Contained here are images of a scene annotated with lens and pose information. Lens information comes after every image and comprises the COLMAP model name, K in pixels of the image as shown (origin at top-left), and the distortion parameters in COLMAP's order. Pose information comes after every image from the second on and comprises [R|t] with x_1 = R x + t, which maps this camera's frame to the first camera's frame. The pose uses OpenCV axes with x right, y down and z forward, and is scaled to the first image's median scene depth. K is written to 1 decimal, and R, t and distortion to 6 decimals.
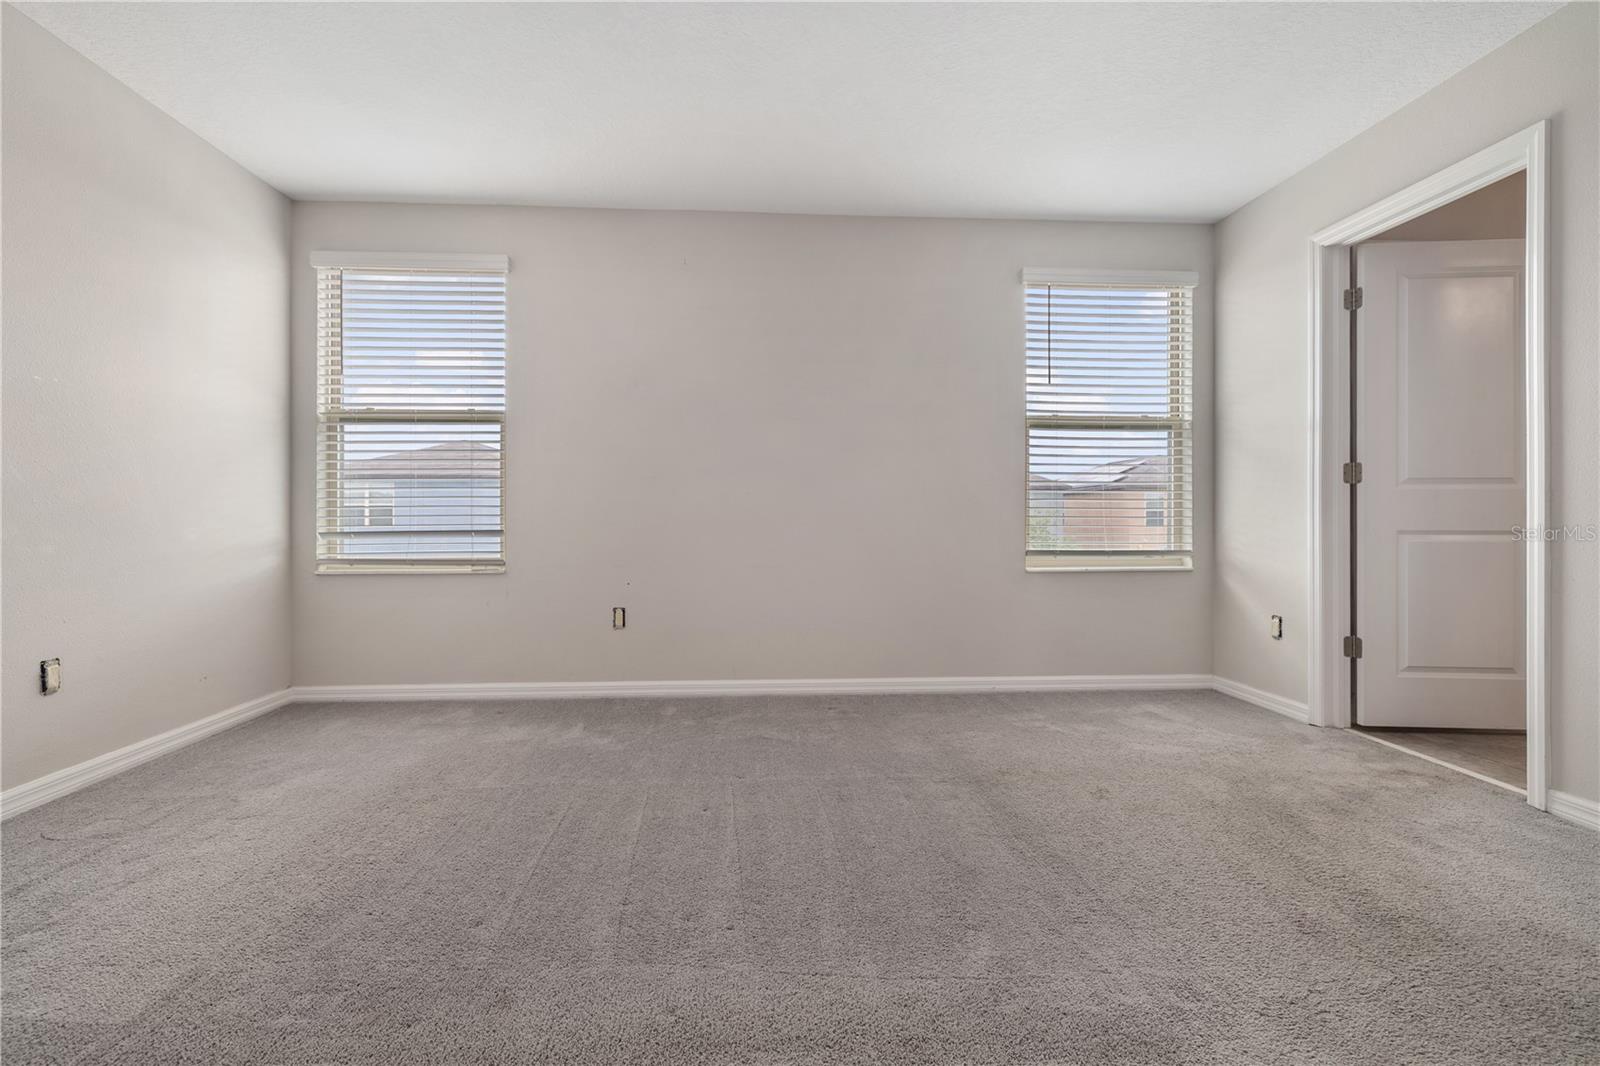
lens RADIAL K [[675.1, 0, 795.3], [0, 675.1, 524.5], [0, 0, 1]] dist [0.000106, 0.000647]
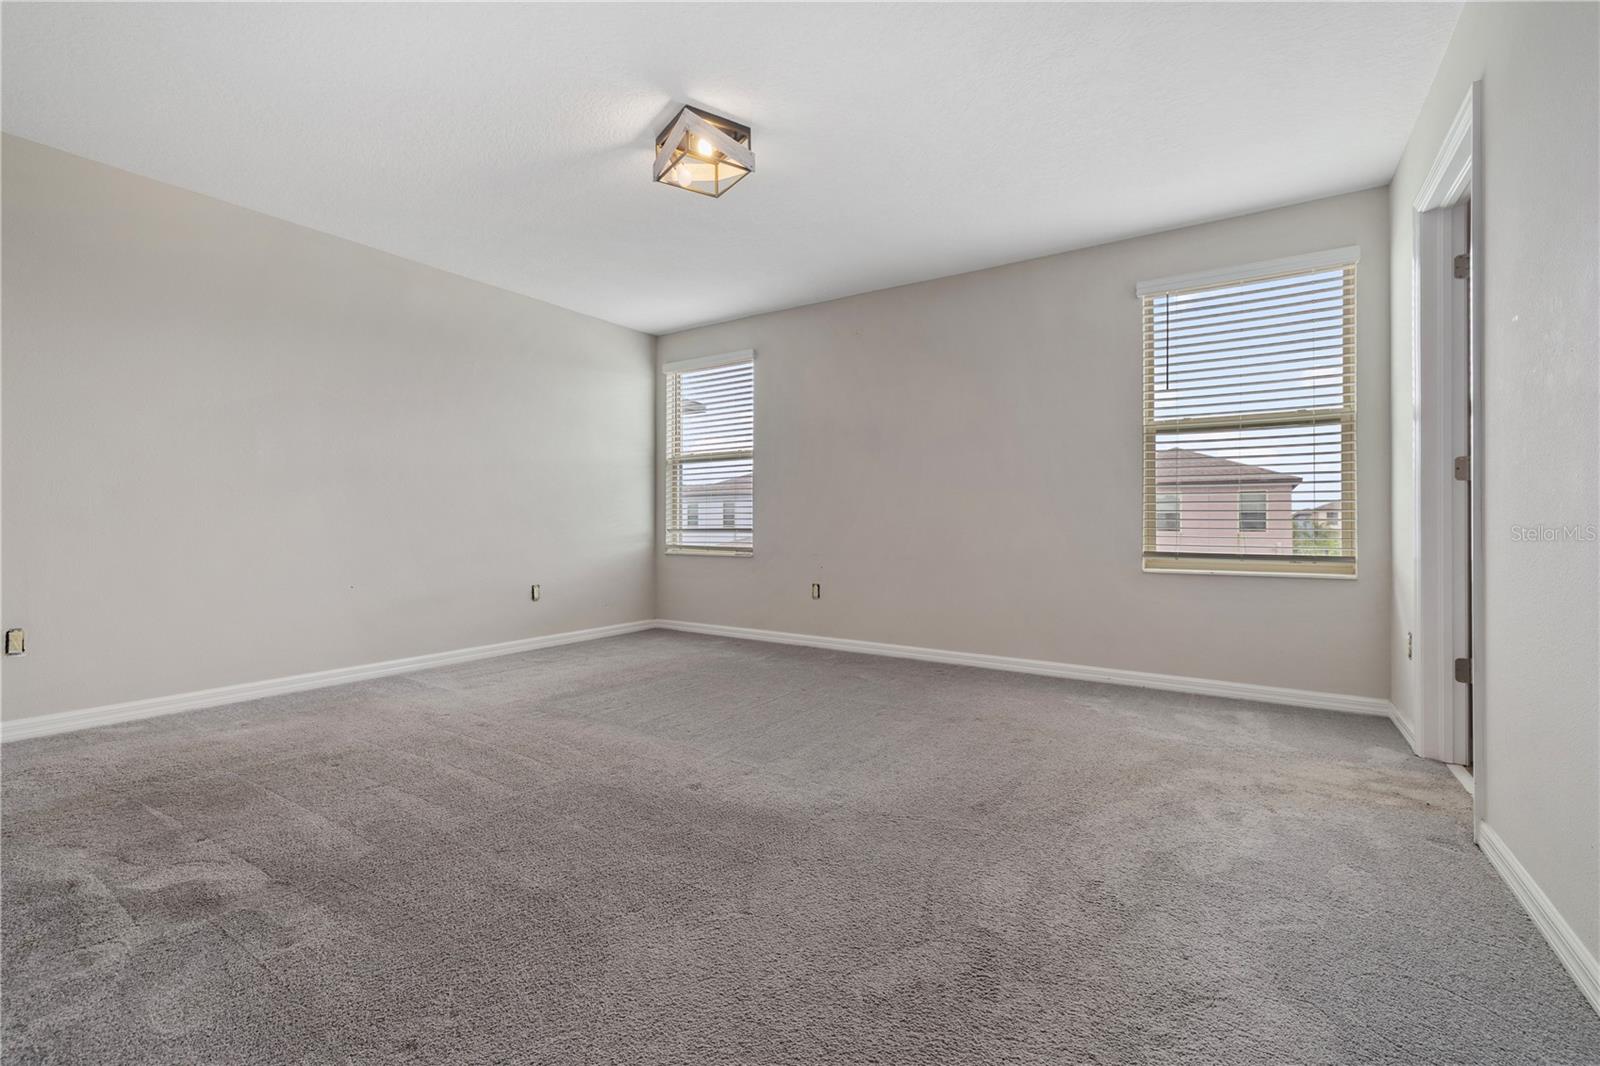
lens RADIAL K [[675.1, 0, 809.1], [0, 675.1, 528.9], [0, 0, 1]] dist [0.000106, 0.000647]
pose [[0.809611, 0.007292, -0.586921, 0.571886], [-0.006278, 0.999973, 0.003765, 0.002618], [0.586933, 0.000636, 0.809635, -0.161299]]
